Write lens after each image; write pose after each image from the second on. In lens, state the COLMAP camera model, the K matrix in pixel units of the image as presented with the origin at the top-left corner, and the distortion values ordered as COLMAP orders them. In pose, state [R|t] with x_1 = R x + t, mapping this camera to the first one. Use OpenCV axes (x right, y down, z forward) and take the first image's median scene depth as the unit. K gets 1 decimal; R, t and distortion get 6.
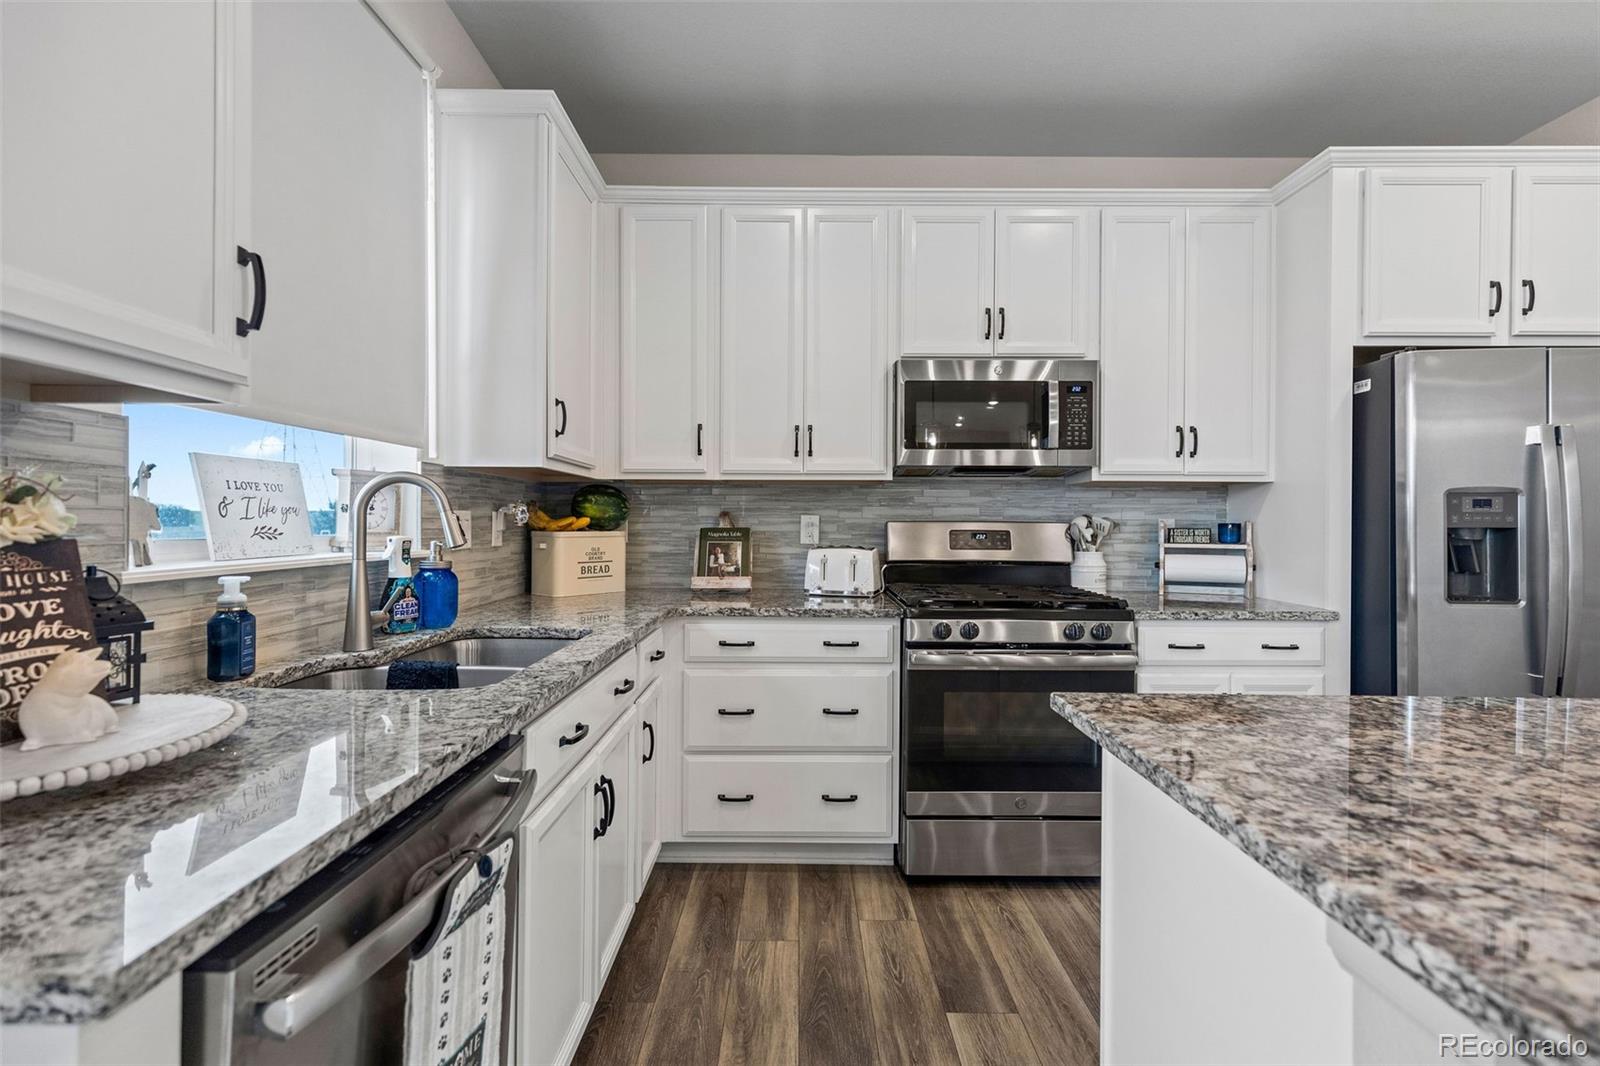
lens RADIAL K [[723.6, 0, 800.8], [0, 723.6, 524.6], [0, 0, 1]] dist [0.005712, 0.001396]
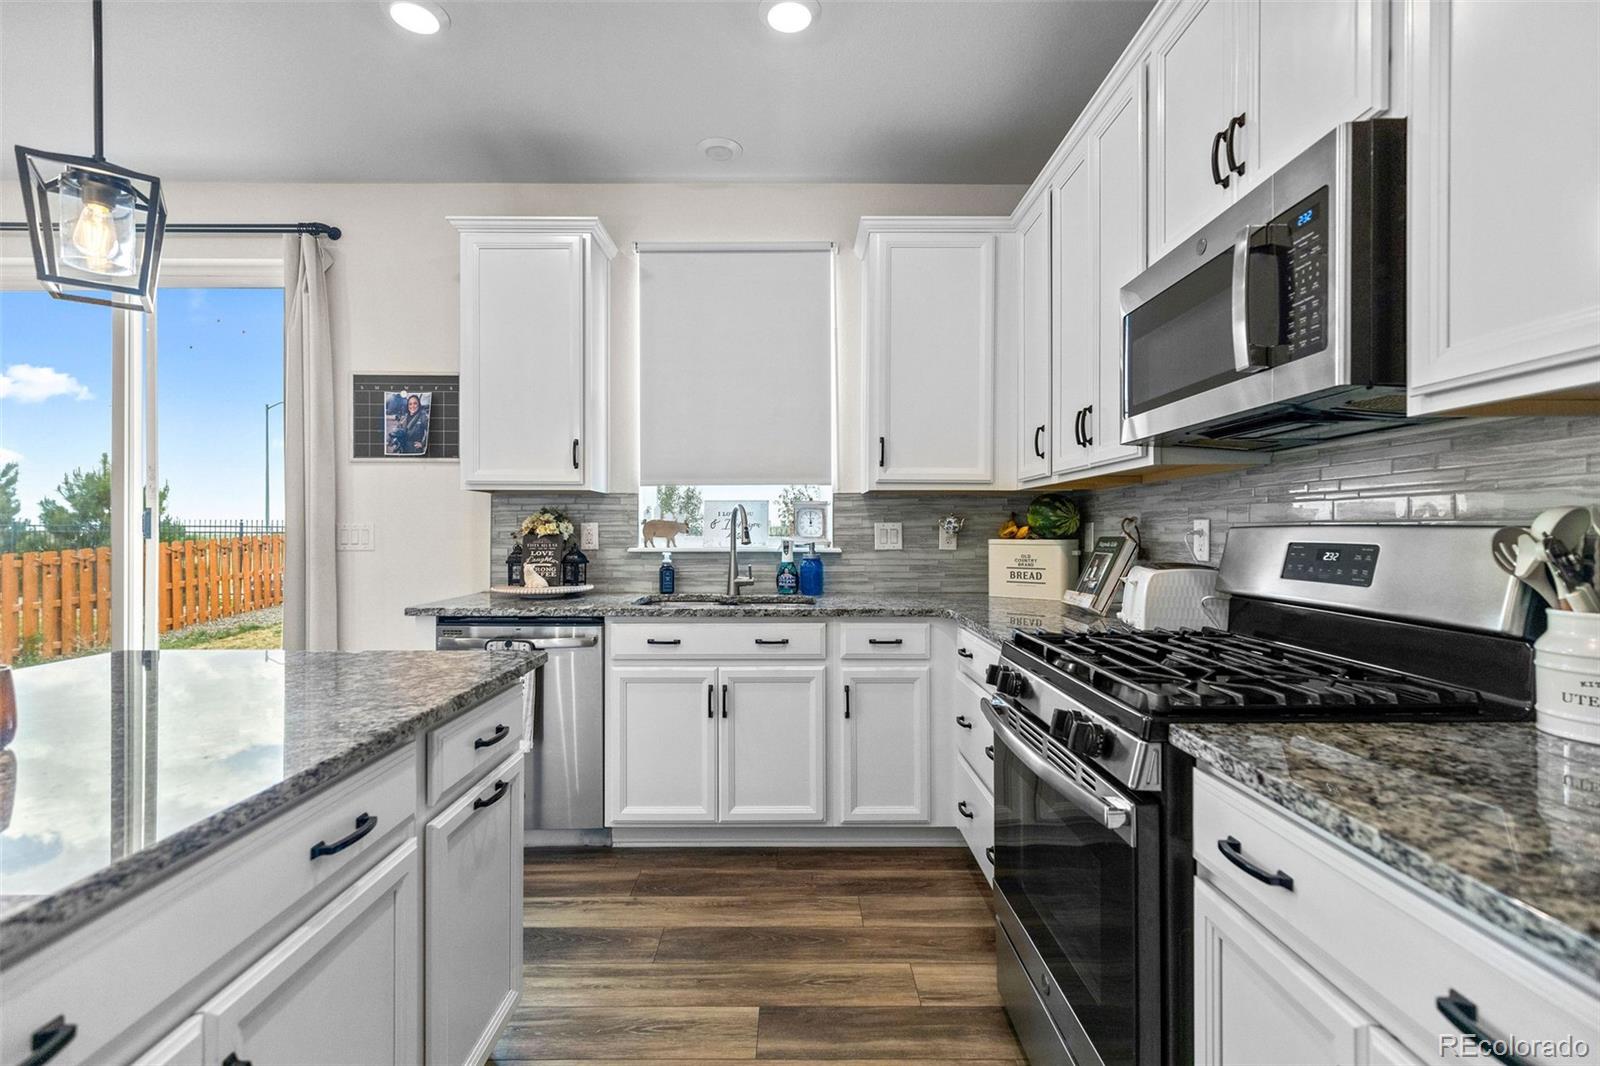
lens RADIAL K [[723.6, 0, 795.6], [0, 723.6, 530.5], [0, 0, 1]] dist [0.005712, 0.001396]
pose [[0.000567, -0.005727, -0.999983, 0.812508], [-0.005088, 0.999971, -0.005730, 0.004228], [0.999987, 0.005092, 0.000538, 0.692798]]
